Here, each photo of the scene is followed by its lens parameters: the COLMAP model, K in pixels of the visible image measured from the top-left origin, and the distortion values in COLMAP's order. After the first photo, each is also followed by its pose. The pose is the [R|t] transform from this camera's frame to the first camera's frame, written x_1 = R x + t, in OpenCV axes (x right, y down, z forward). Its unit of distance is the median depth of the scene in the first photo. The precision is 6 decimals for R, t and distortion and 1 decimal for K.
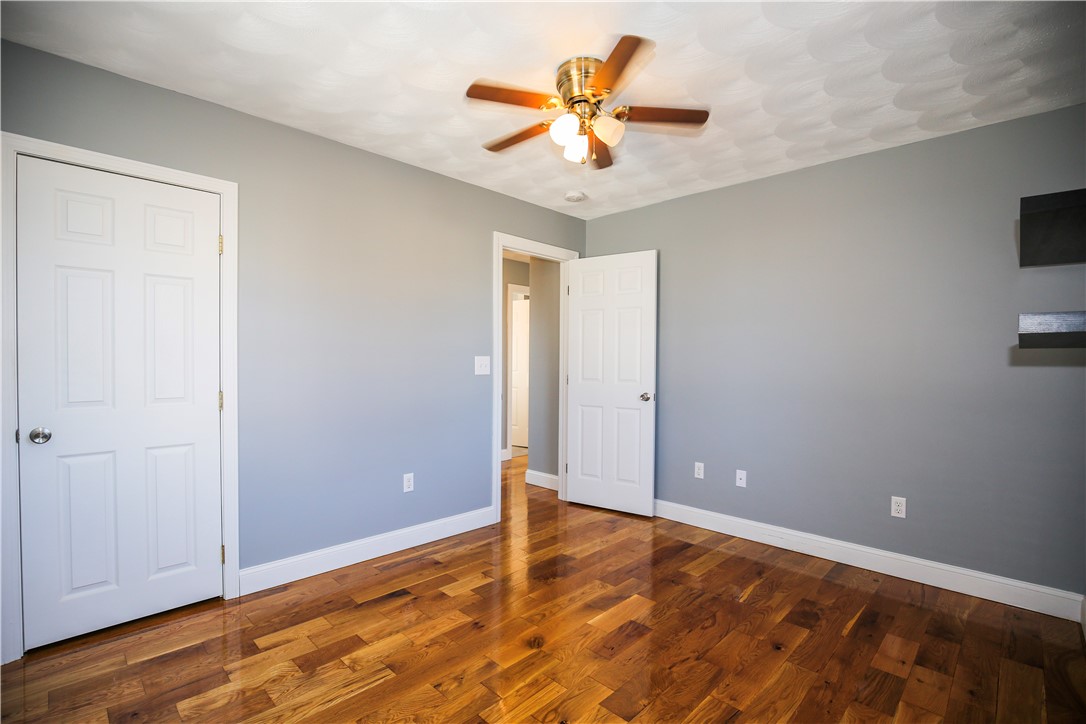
lens RADIAL K [[501.0, 0, 538.2], [0, 501.0, 367.6], [0, 0, 1]] dist [-0.033947, 0.008174]
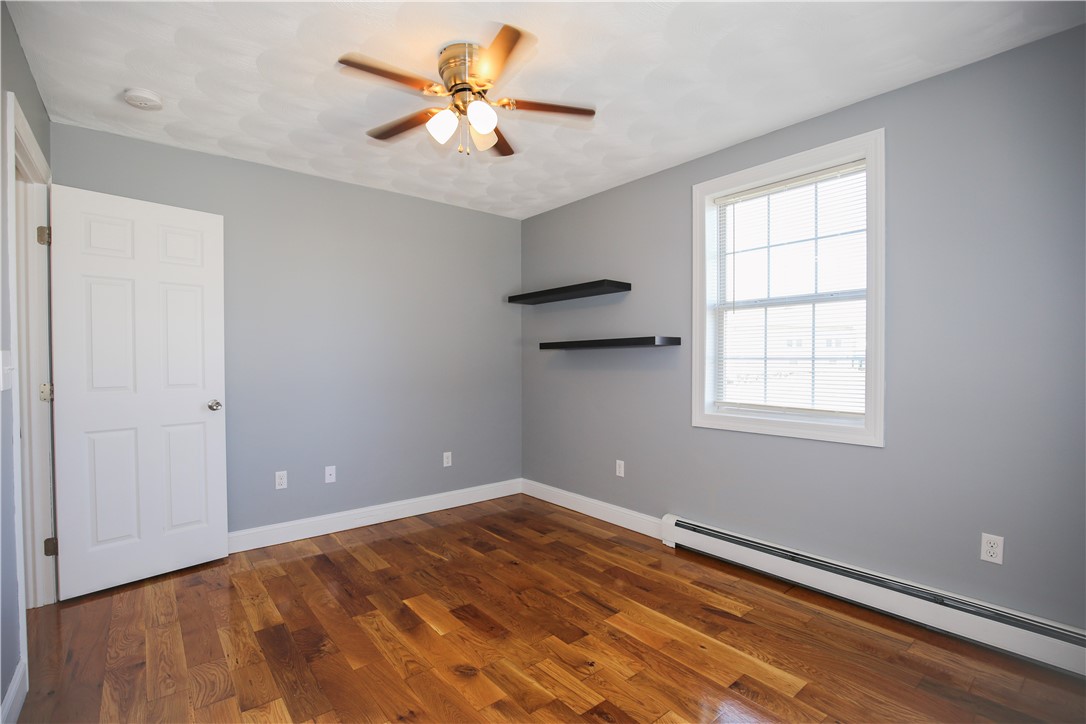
lens RADIAL K [[526.1, 0, 501.9], [0, 526.1, 370.2], [0, 0, 1]] dist [-0.028791, -0.000397]
pose [[0.111958, -0.029006, 0.993289, -0.749909], [0.018637, 0.999459, 0.027085, -0.012578], [-0.993538, 0.015479, 0.112438, 0.668724]]
